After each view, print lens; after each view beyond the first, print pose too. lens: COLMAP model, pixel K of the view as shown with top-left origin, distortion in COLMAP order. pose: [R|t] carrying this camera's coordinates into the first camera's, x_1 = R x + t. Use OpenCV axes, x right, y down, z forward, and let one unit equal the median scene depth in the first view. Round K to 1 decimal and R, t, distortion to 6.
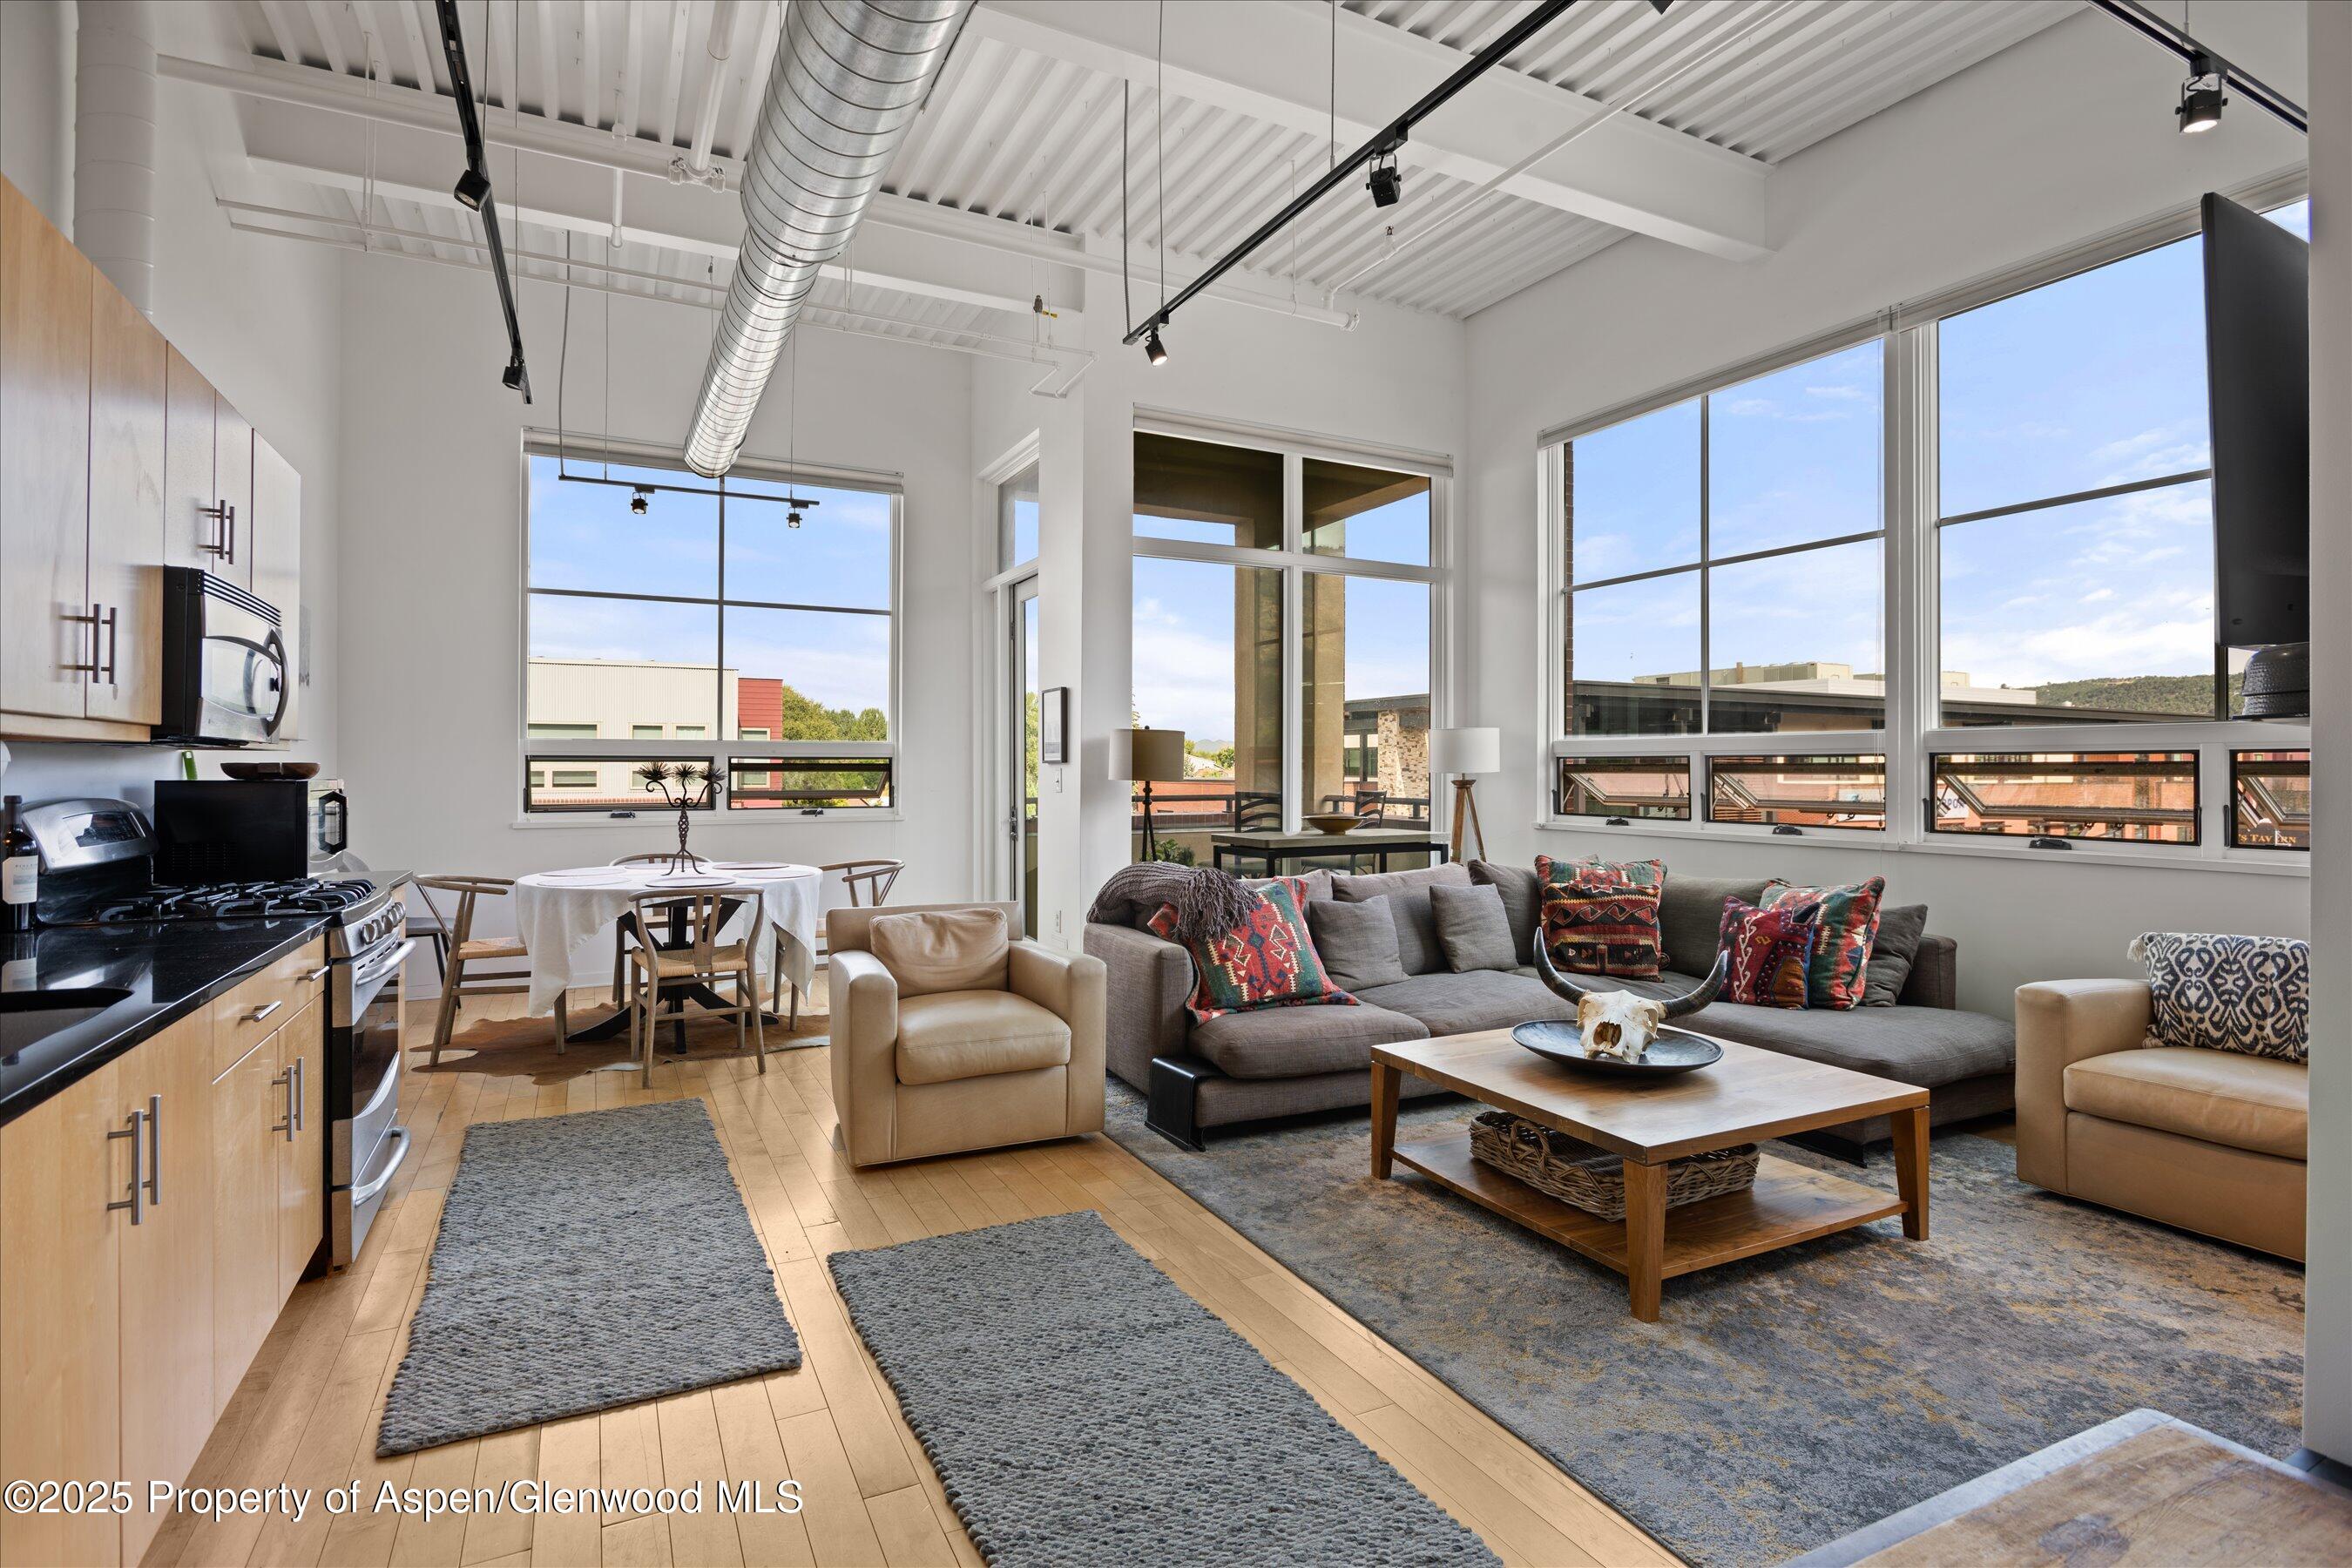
lens RADIAL K [[1151.6, 0, 1179.4], [0, 1151.6, 754.4], [0, 0, 1]] dist [-0.000020, 0.000233]
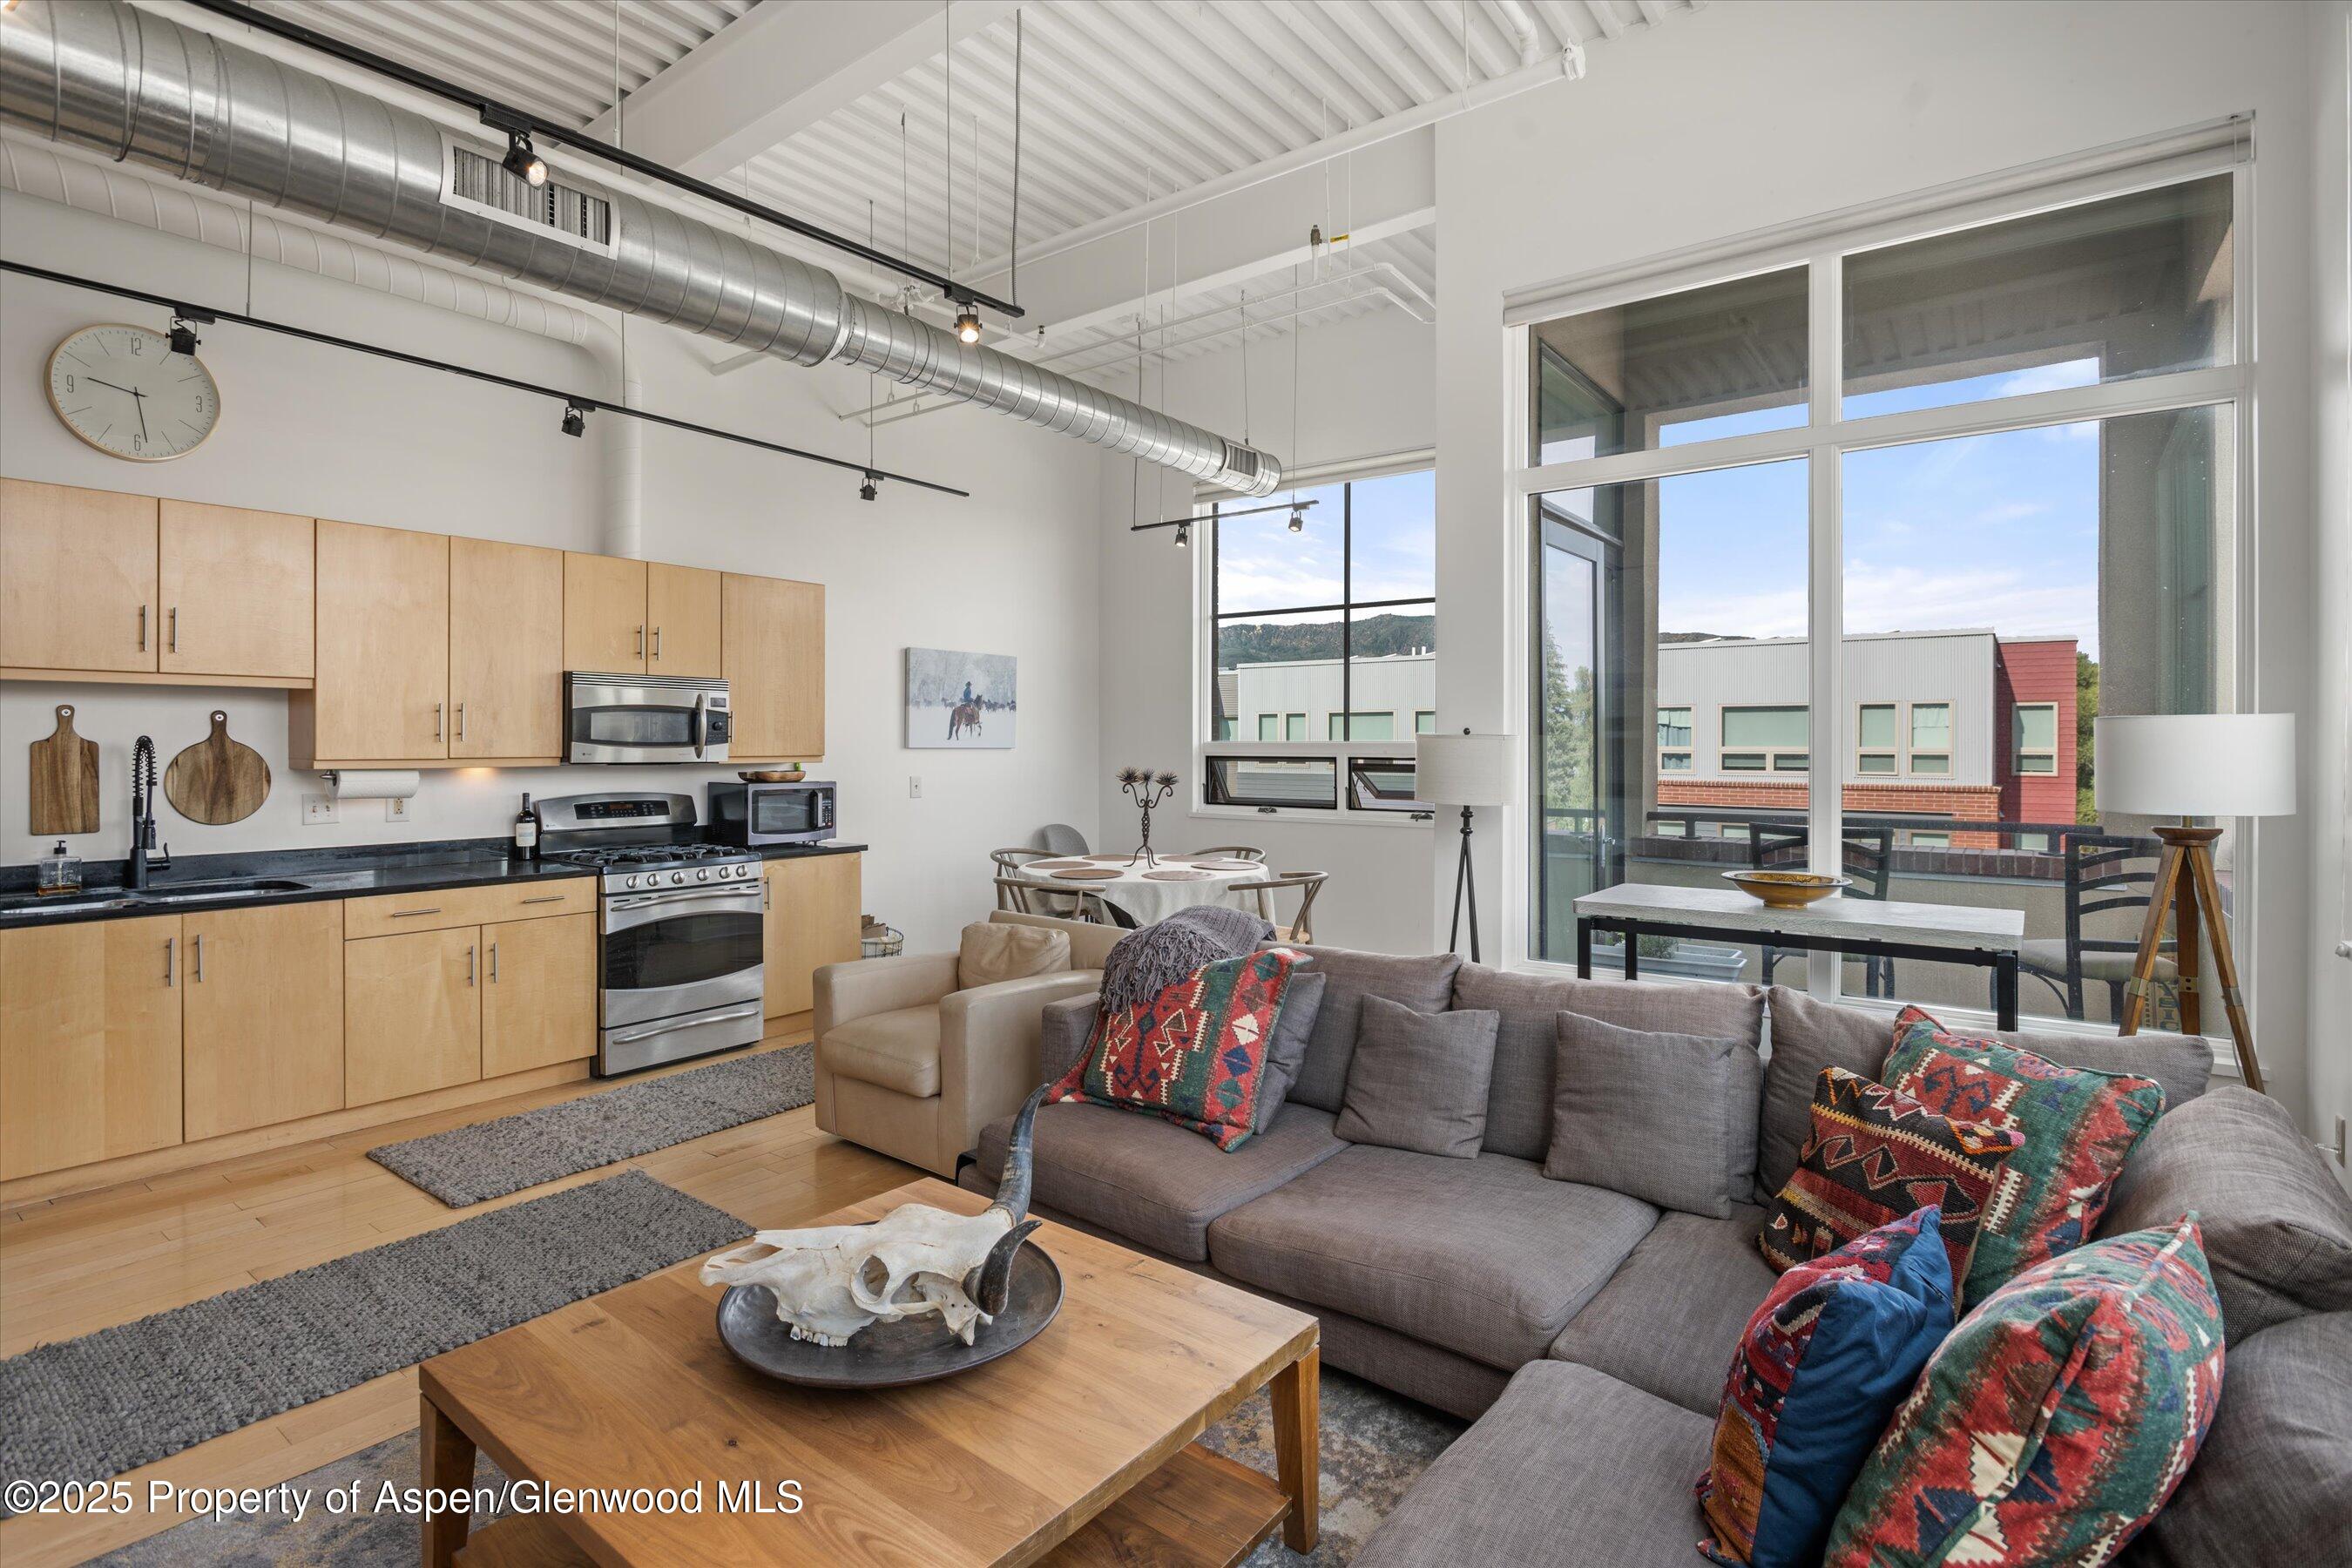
lens RADIAL K [[1145.8, 0, 1171.8], [0, 1145.8, 745.6], [0, 0, 1]] dist [-0.016178, -0.000063]
pose [[0.423467, 0.001290, -0.905911, 0.755927], [0.012882, 0.999889, 0.007446, -0.028218], [0.905820, -0.014823, 0.423404, 0.689651]]
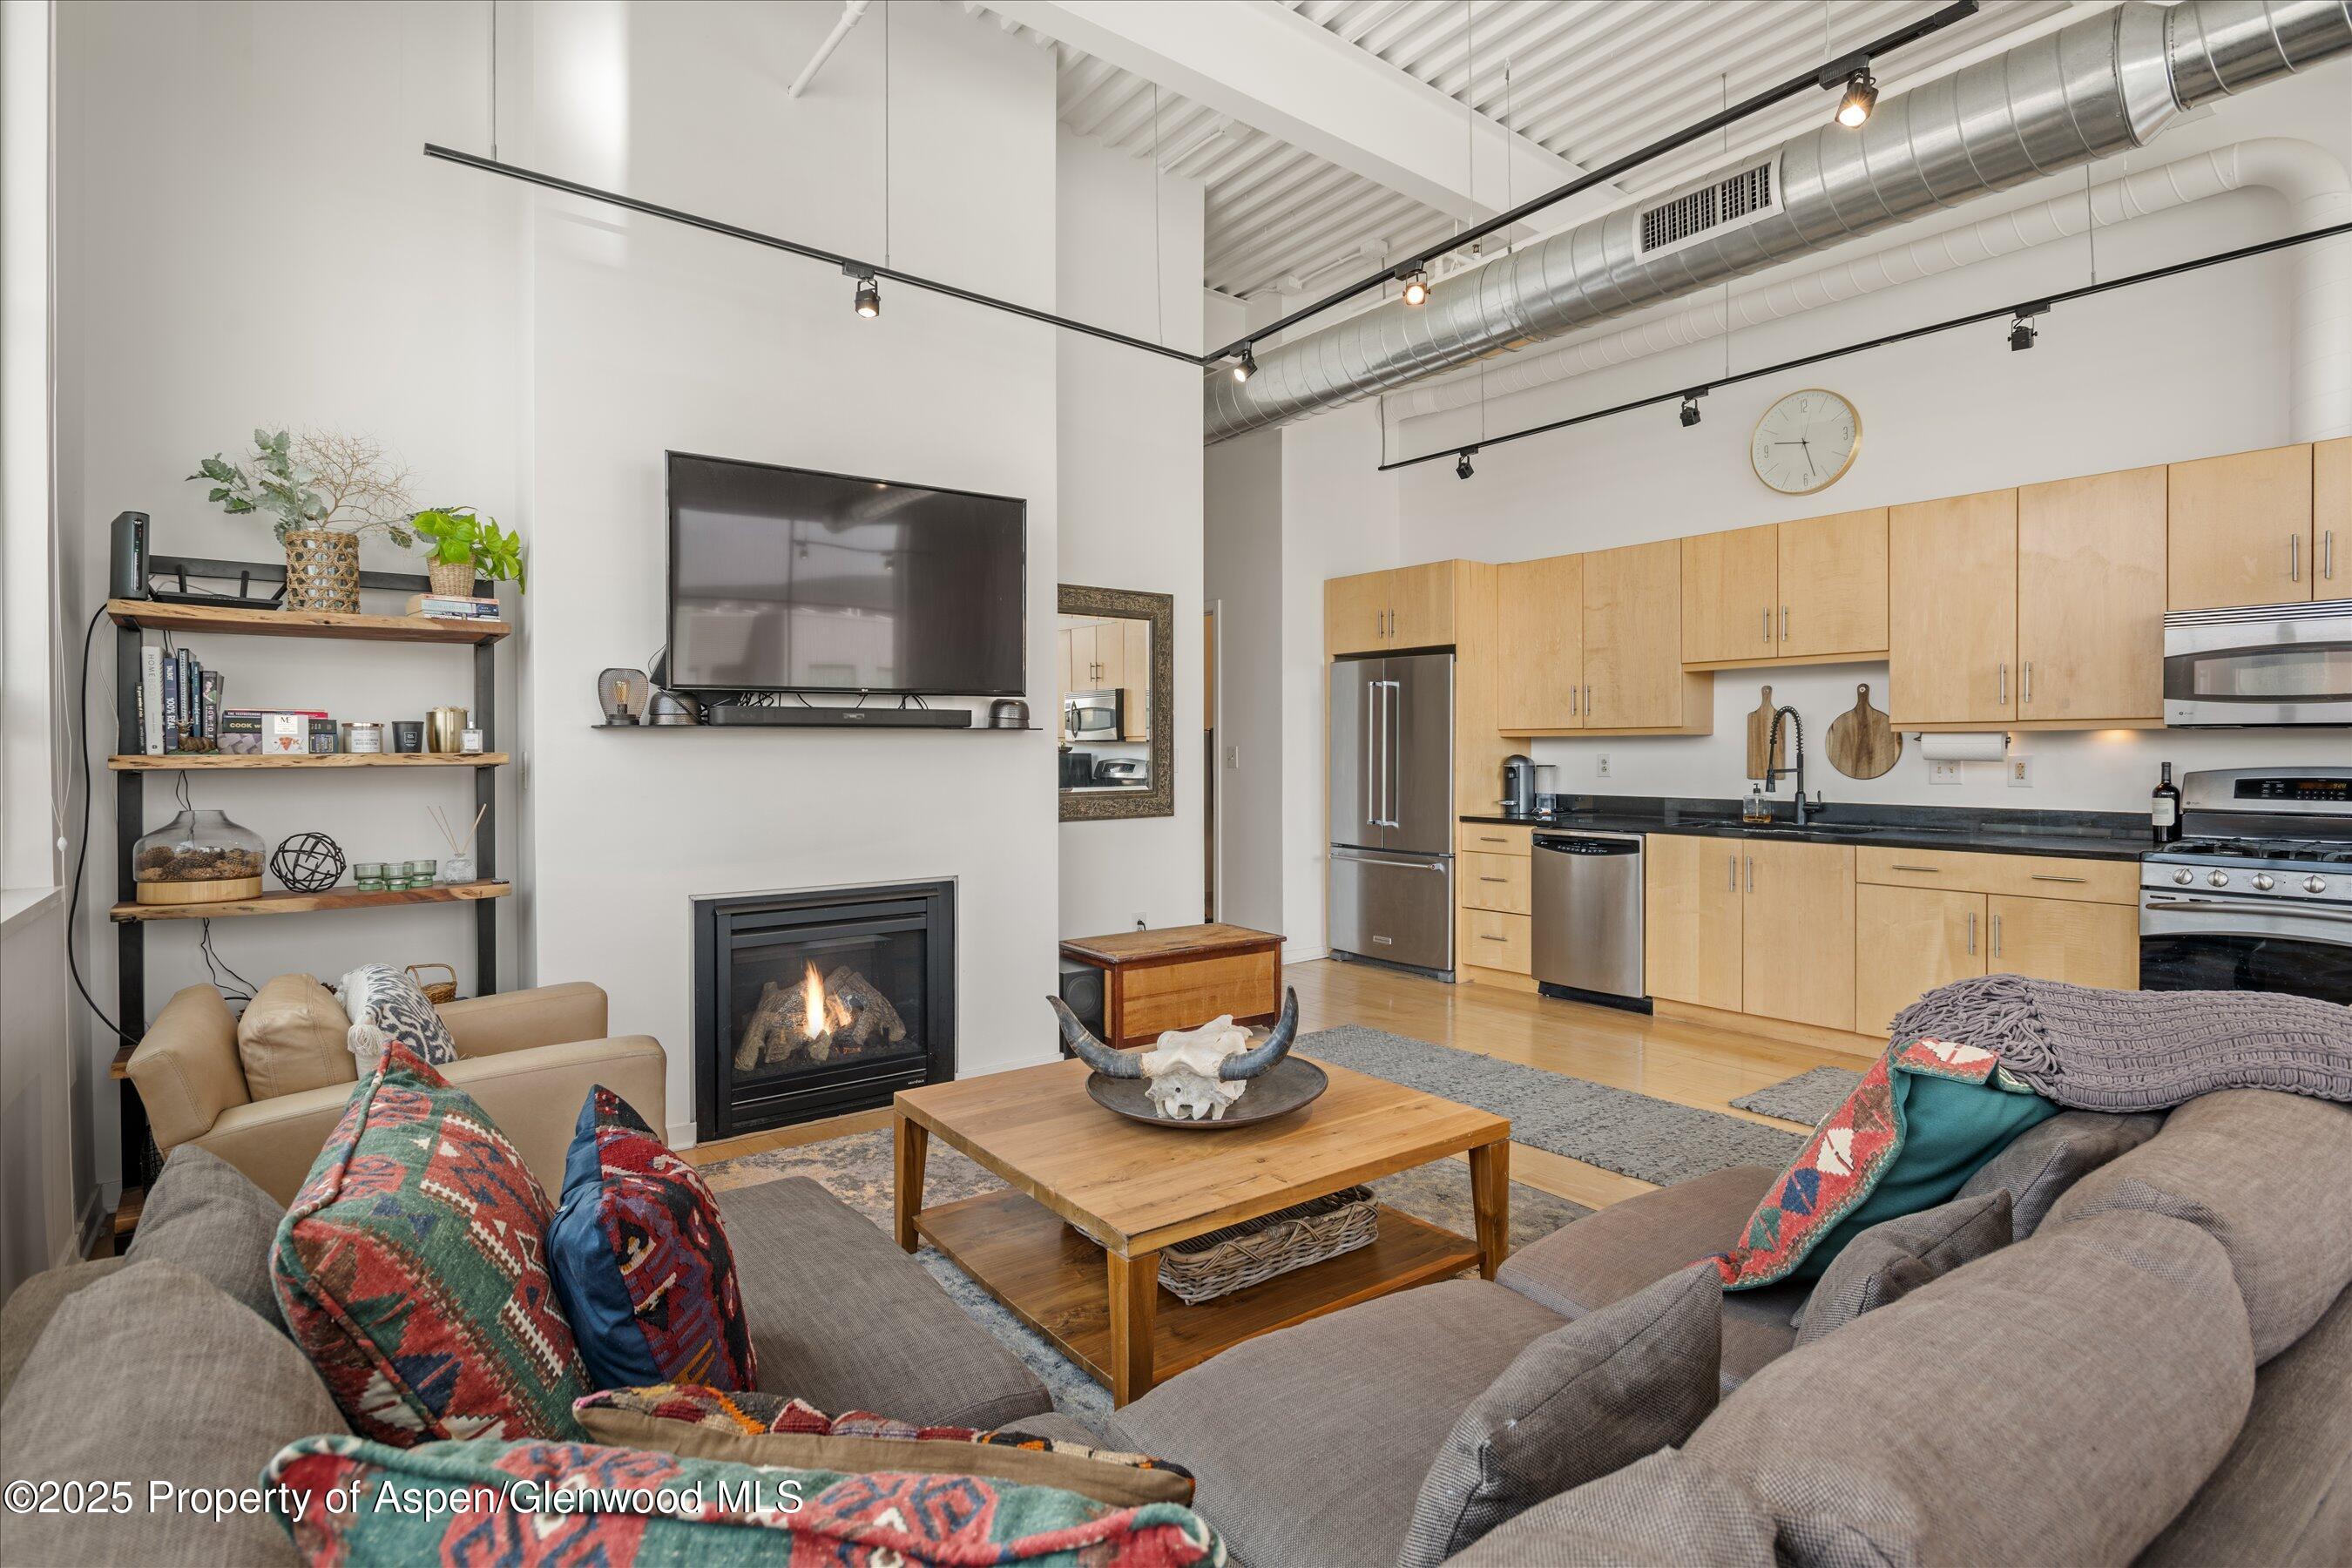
lens RADIAL K [[1151.6, 0, 1179.4], [0, 1151.6, 754.4], [0, 0, 1]] dist [-0.000020, 0.000233]
pose [[-0.984517, 0.003751, -0.175249, 0.421257], [0.005266, 0.999953, -0.008181, 0.017543], [0.175210, -0.008977, -0.984490, 1.409627]]
